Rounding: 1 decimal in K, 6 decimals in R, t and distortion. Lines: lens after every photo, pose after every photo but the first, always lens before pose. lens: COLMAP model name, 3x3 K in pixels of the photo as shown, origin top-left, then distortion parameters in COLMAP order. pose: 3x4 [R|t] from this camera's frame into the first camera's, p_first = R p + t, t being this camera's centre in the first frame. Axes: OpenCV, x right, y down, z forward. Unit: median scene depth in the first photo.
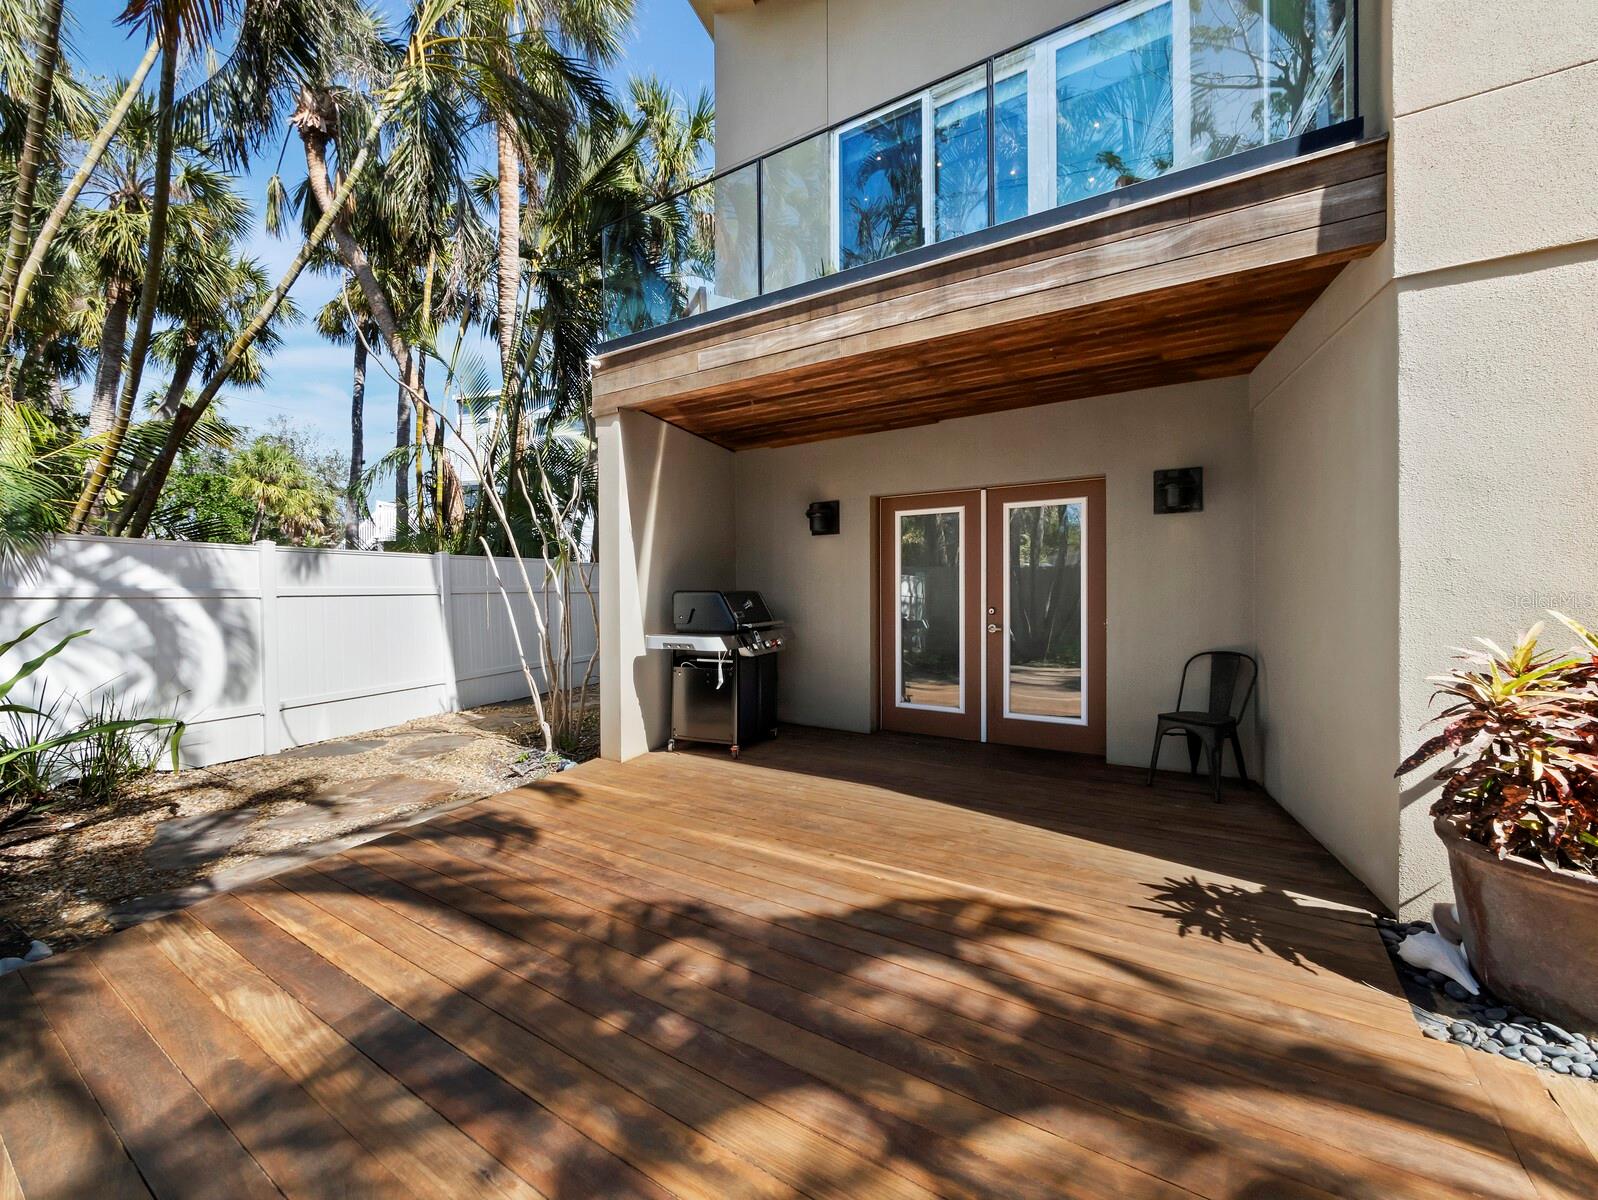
lens RADIAL K [[675.9, 0, 800.0], [0, 675.9, 598.0], [0, 0, 1]] dist [-0.000120, 0.000260]
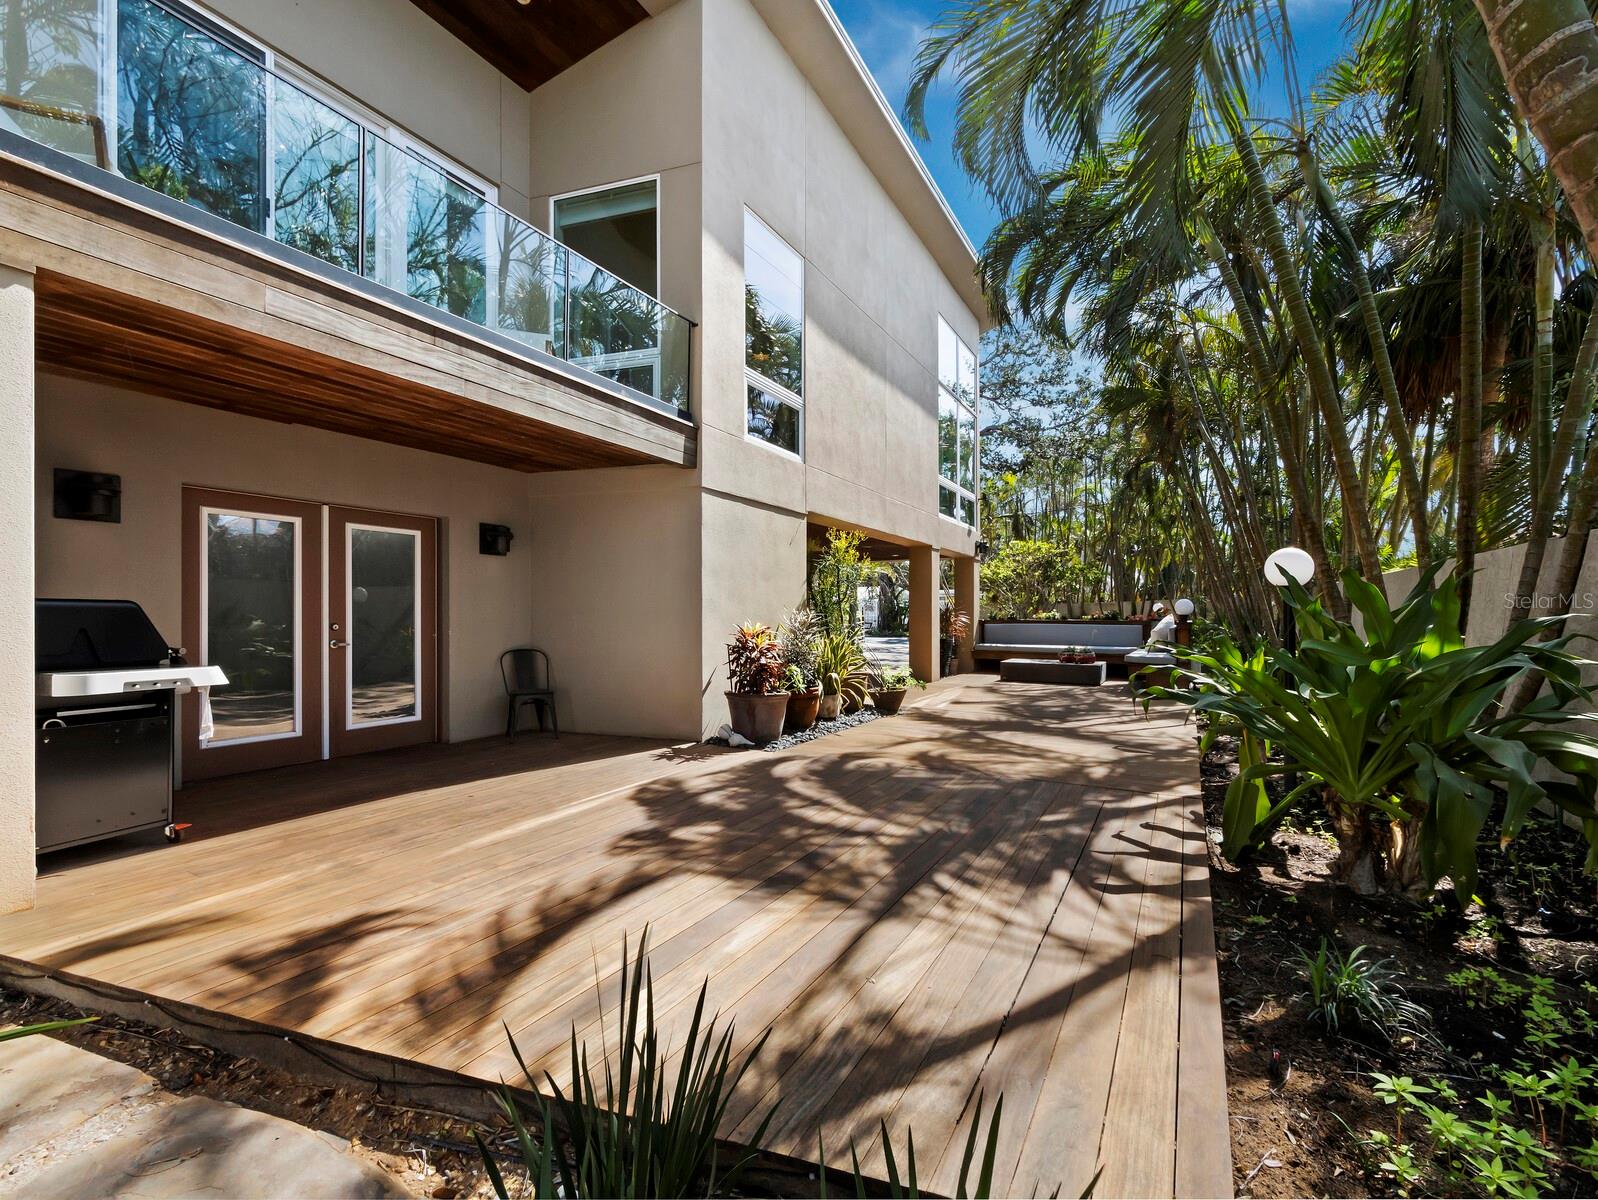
lens RADIAL K [[681.1, 0, 803.6], [0, 681.1, 614.3], [0, 0, 1]] dist [-0.000221, 0.000233]
pose [[-0.075713, 0.003107, 0.997125, -1.432330], [0.007855, 0.999966, -0.002519, 0.015622], [-0.997099, 0.007642, -0.075735, 0.684976]]
